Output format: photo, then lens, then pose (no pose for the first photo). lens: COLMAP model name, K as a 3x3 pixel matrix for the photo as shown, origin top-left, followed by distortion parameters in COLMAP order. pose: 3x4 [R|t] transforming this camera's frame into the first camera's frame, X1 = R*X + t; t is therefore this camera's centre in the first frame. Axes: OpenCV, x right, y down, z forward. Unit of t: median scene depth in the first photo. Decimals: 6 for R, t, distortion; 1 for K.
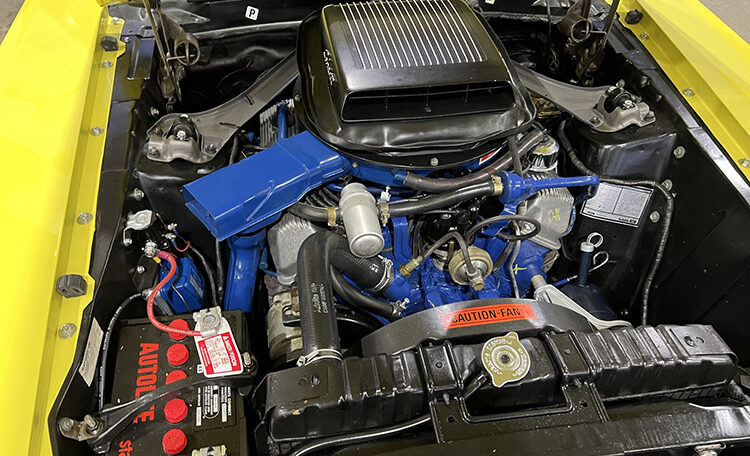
lens RADIAL K [[549.3, 0, 372.4], [0, 549.3, 226.6], [0, 0, 1]] dist [0.016070, -0.003607]
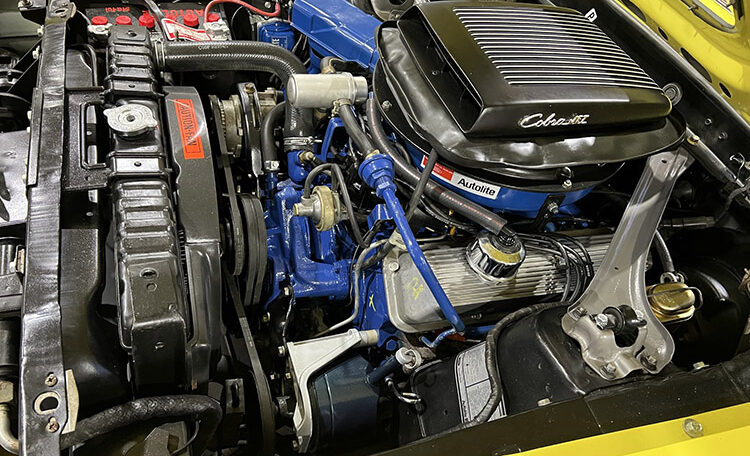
lens RADIAL K [[563.0, 0, 376.1], [0, 563.0, 237.1], [0, 0, 1]] dist [0.010925, -0.000027]
pose [[0.167768, 0.744414, -0.646299, 0.823921], [-0.822148, 0.467414, 0.324957, -0.283413], [0.543991, 0.476836, 0.690435, 0.389879]]
